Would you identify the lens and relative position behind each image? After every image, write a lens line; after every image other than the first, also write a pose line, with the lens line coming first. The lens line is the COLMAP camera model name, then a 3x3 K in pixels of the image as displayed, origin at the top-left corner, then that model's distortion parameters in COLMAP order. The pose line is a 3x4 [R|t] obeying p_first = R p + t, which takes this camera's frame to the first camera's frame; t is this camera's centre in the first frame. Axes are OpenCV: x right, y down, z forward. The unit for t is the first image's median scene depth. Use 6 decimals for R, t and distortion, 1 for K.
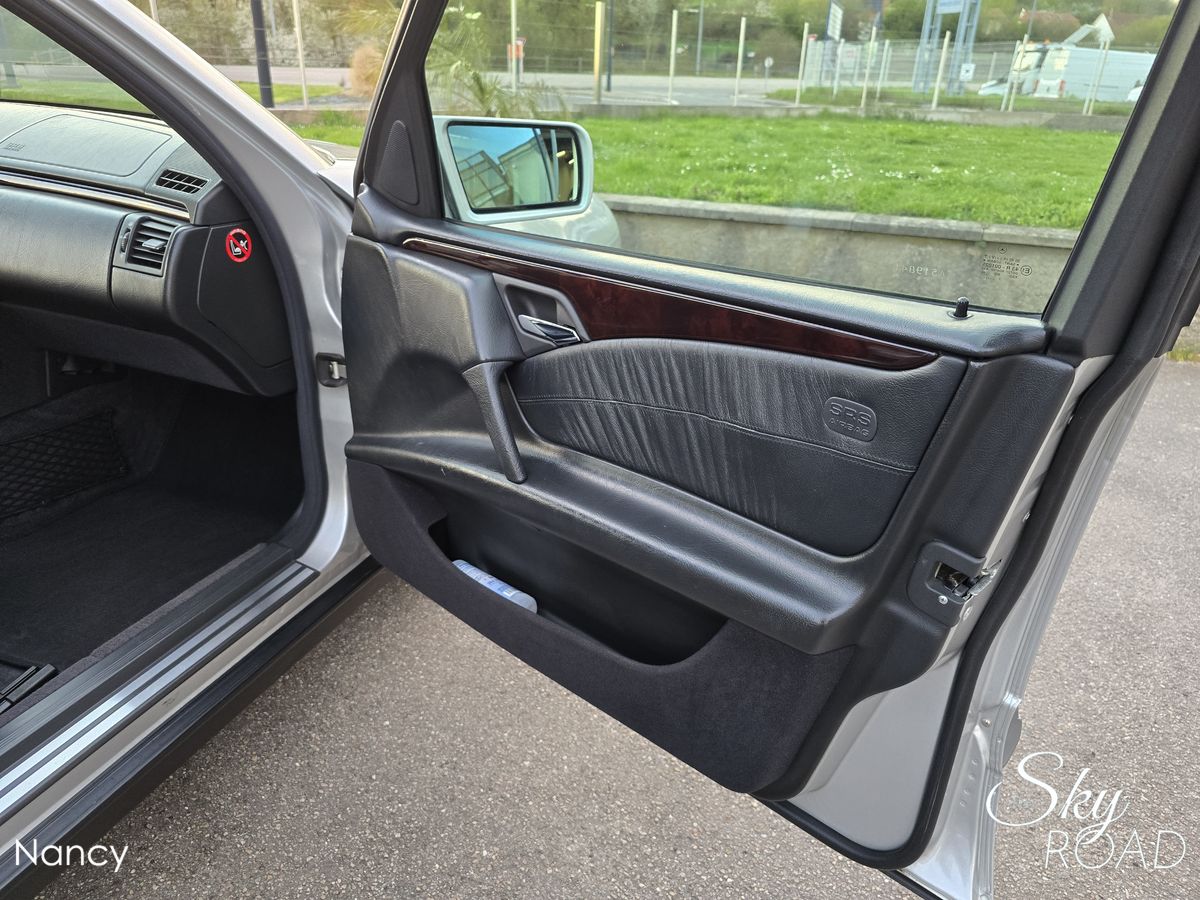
lens RADIAL K [[815.5, 0, 600.0], [0, 815.5, 450.0], [0, 0, 1]] dist [0.051833, -0.050152]
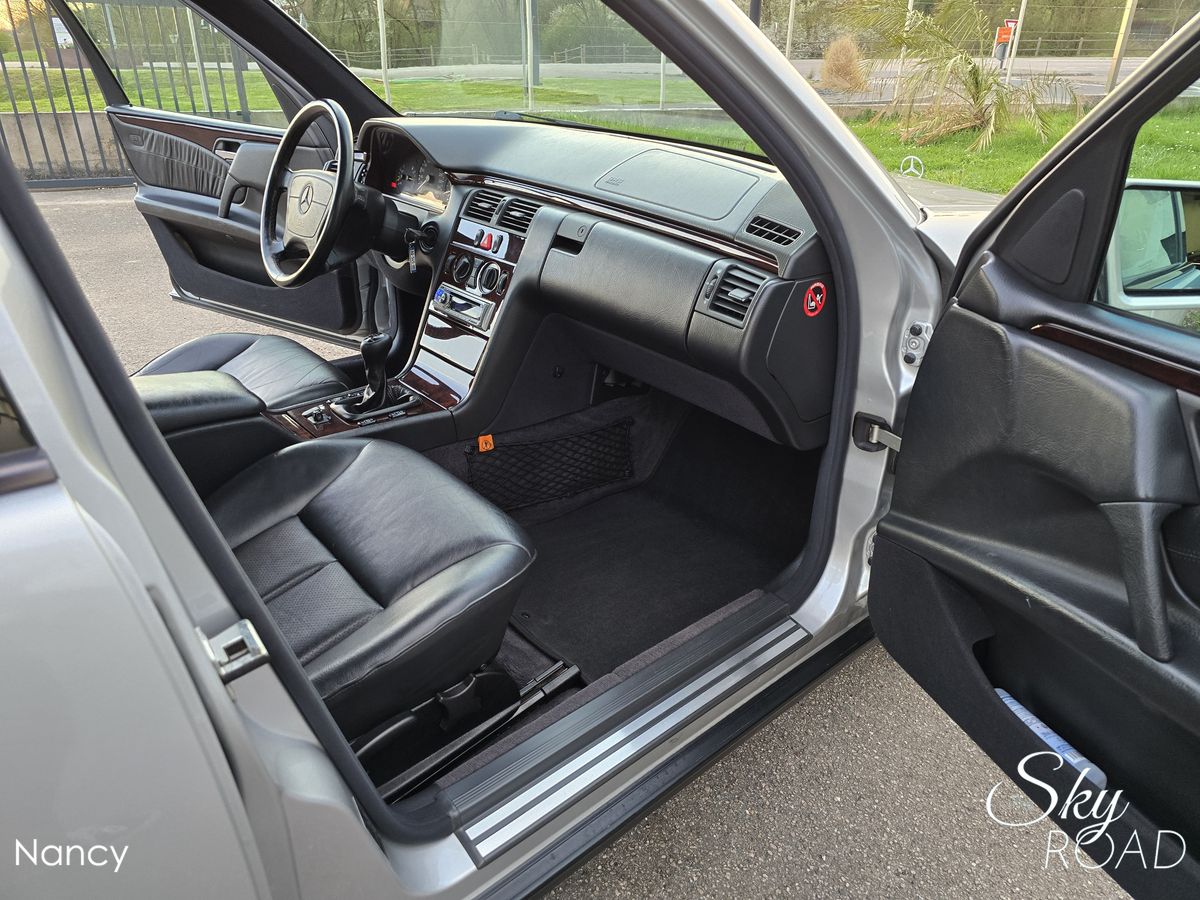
lens RADIAL K [[800.2, 0, 599.0], [0, 800.2, 448.0], [0, 0, 1]] dist [0.060626, -0.056683]
pose [[0.882284, 0.185564, -0.432599, -0.220662], [-0.176777, 0.982368, 0.060851, -0.089782], [0.436263, 0.022785, 0.899531, 0.046082]]
